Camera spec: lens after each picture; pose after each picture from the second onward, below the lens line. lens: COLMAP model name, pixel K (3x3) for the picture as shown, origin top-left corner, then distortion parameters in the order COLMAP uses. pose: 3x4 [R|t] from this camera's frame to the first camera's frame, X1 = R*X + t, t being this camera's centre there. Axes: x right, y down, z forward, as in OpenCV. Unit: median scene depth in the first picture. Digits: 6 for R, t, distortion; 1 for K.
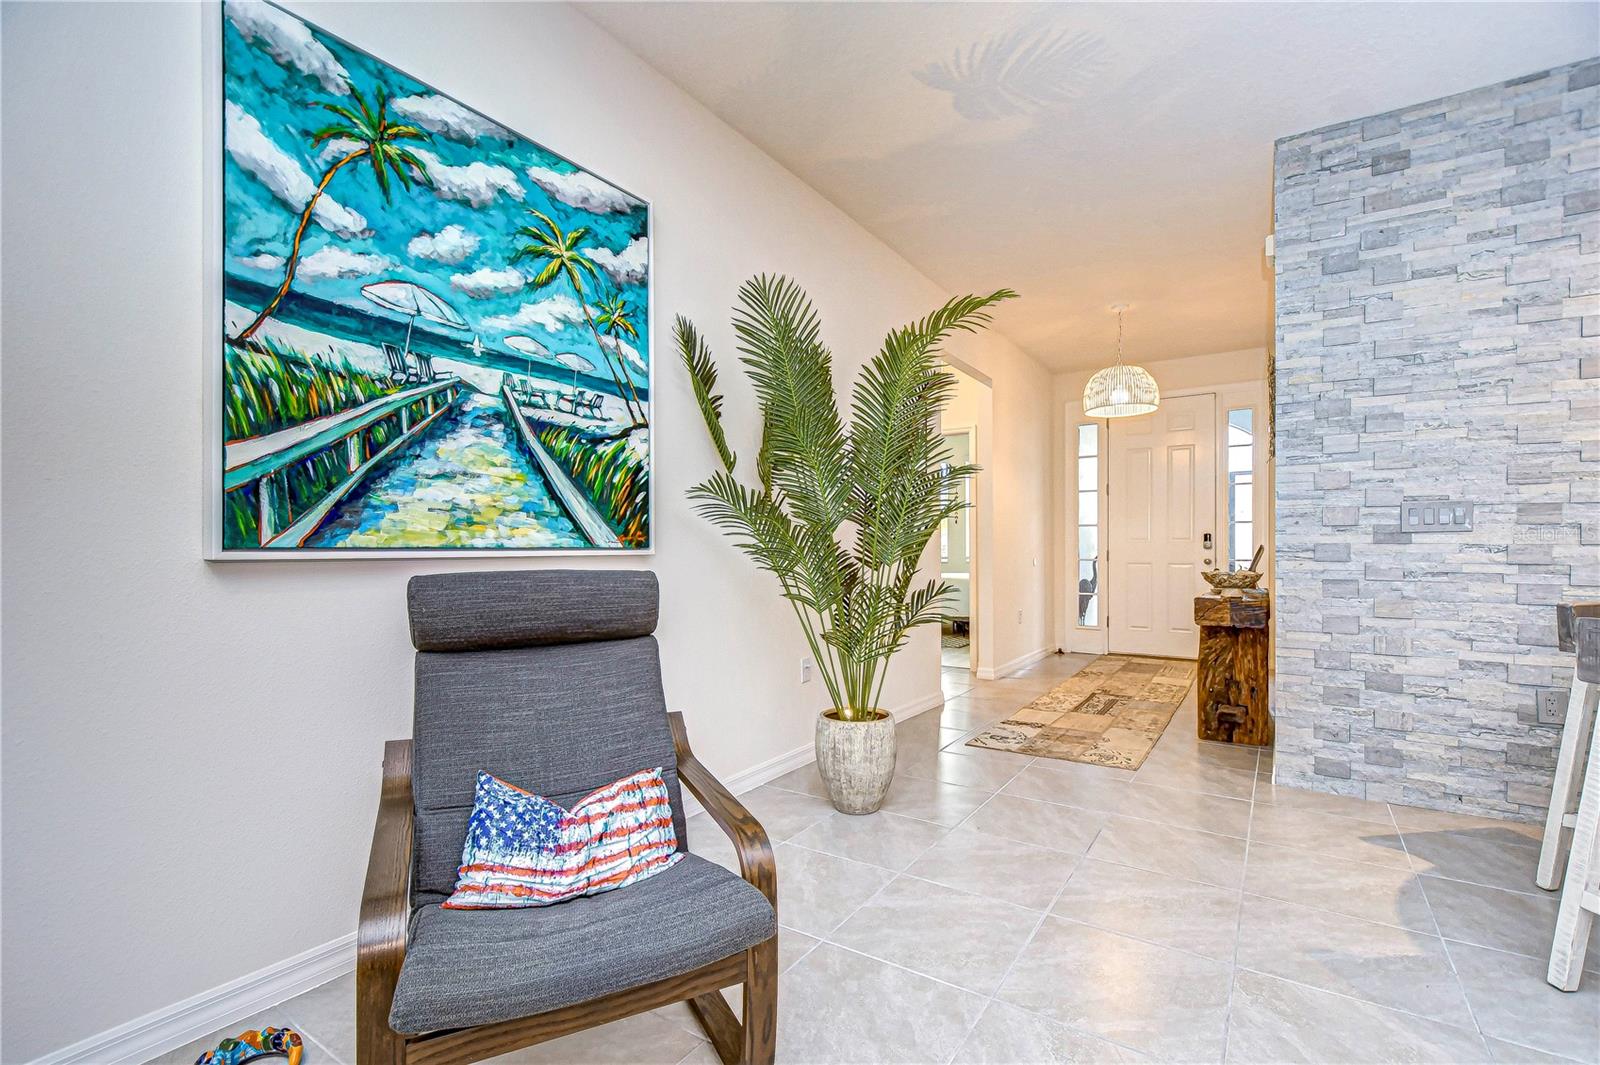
lens RADIAL K [[714.4, 0, 803.3], [0, 714.4, 549.8], [0, 0, 1]] dist [0.012268, -0.010212]
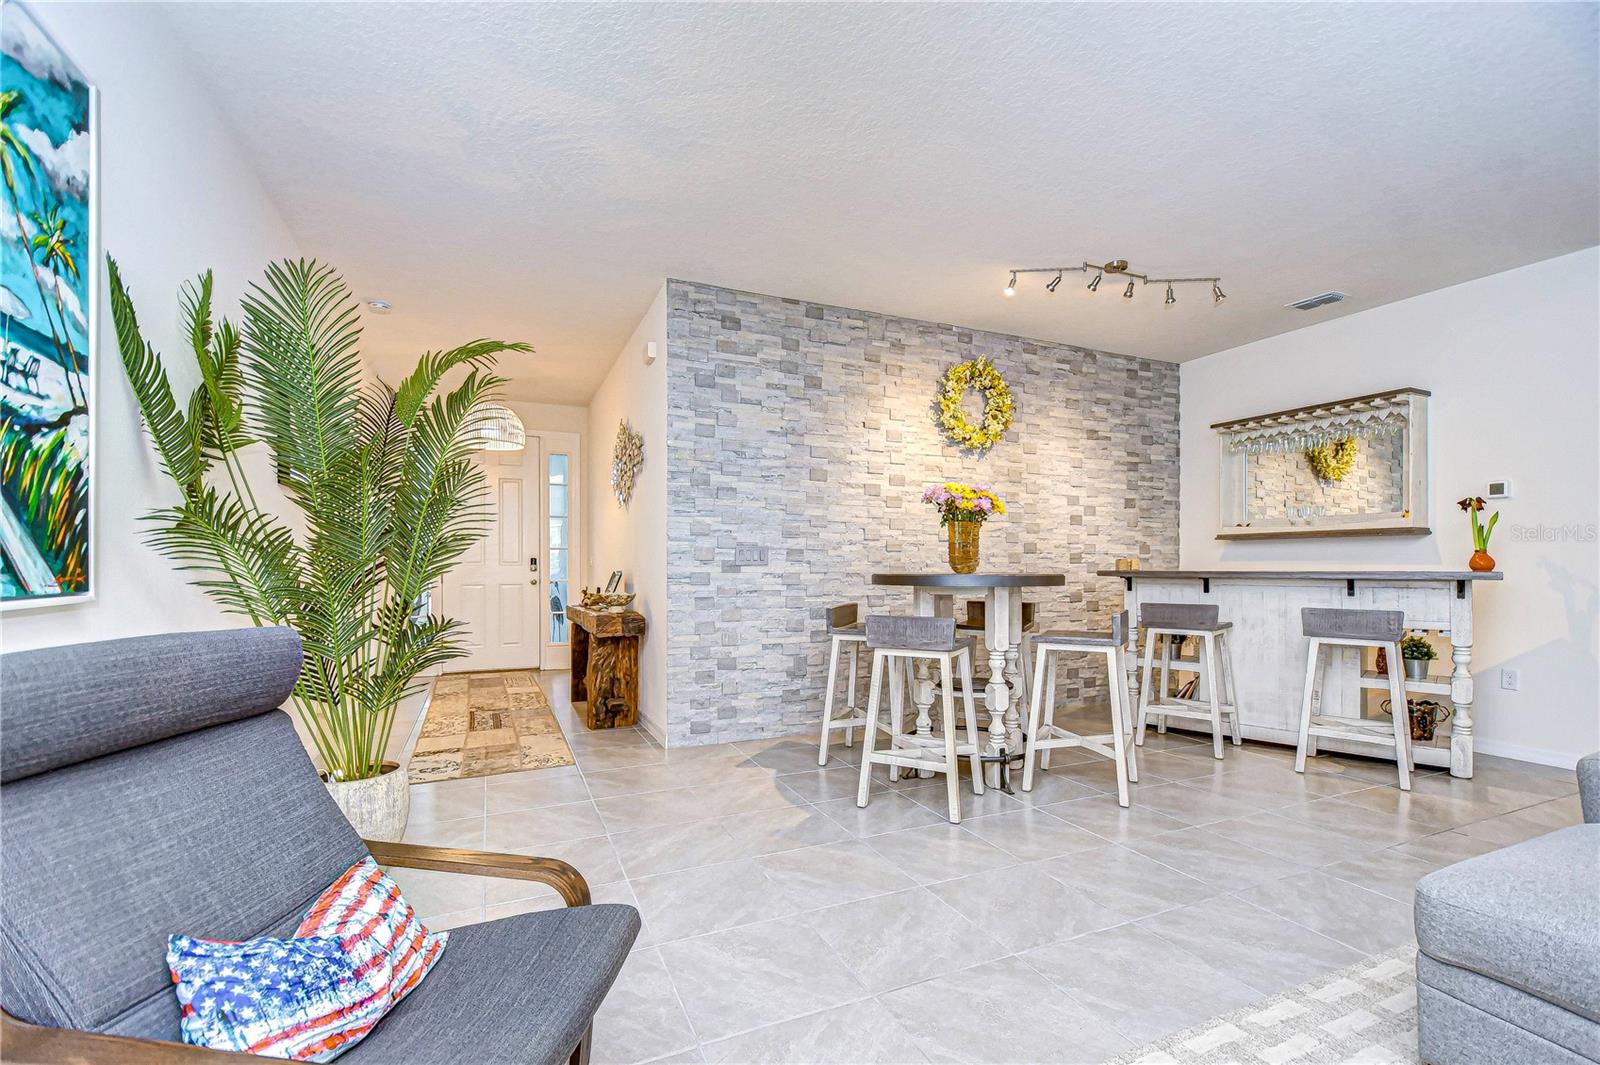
lens RADIAL K [[701.7, 0, 805.3], [0, 701.7, 565.3], [0, 0, 1]] dist [0.001644, -0.005716]
pose [[0.532346, -0.000614, 0.846527, -0.416747], [0.001362, 0.999999, -0.000131, -0.027265], [-0.846526, 0.001223, 0.532346, 0.078055]]
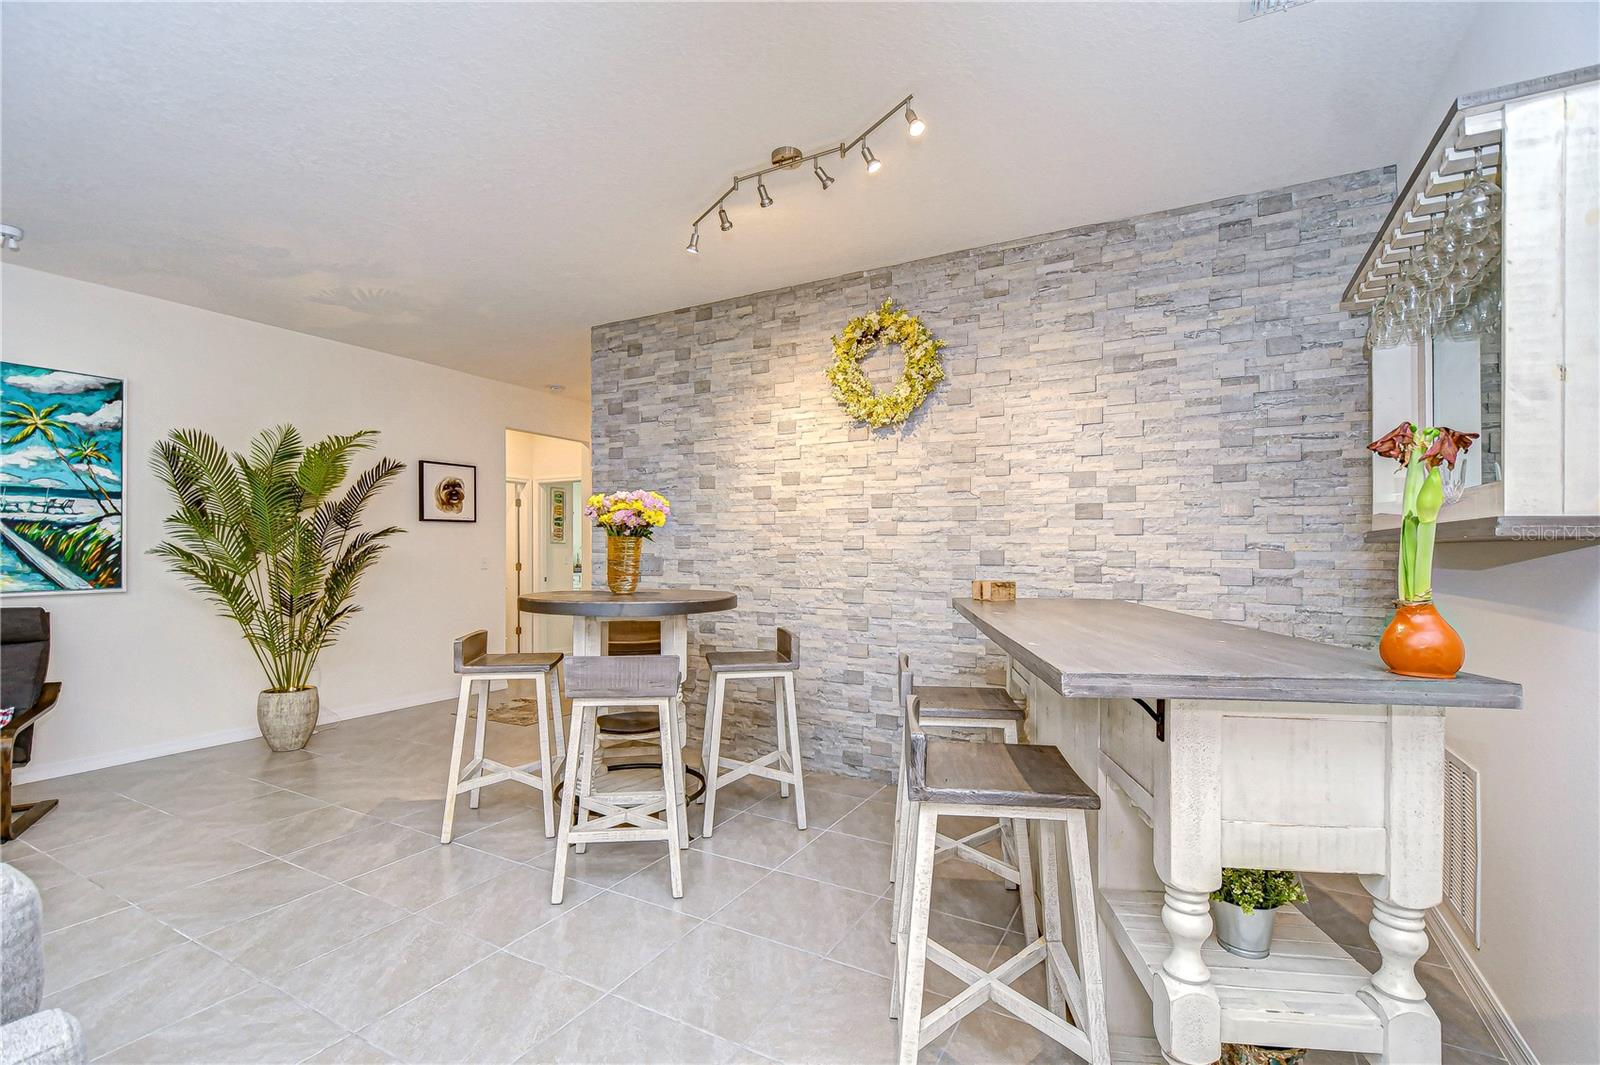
lens RADIAL K [[724.6, 0, 799.8], [0, 724.6, 546.8], [0, 0, 1]] dist [0.001026, -0.006044]
pose [[0.997027, 0.002352, 0.077011, 1.228073], [-0.001882, 0.999979, -0.006174, -0.090575], [-0.077024, 0.006010, 0.997011, -0.788940]]
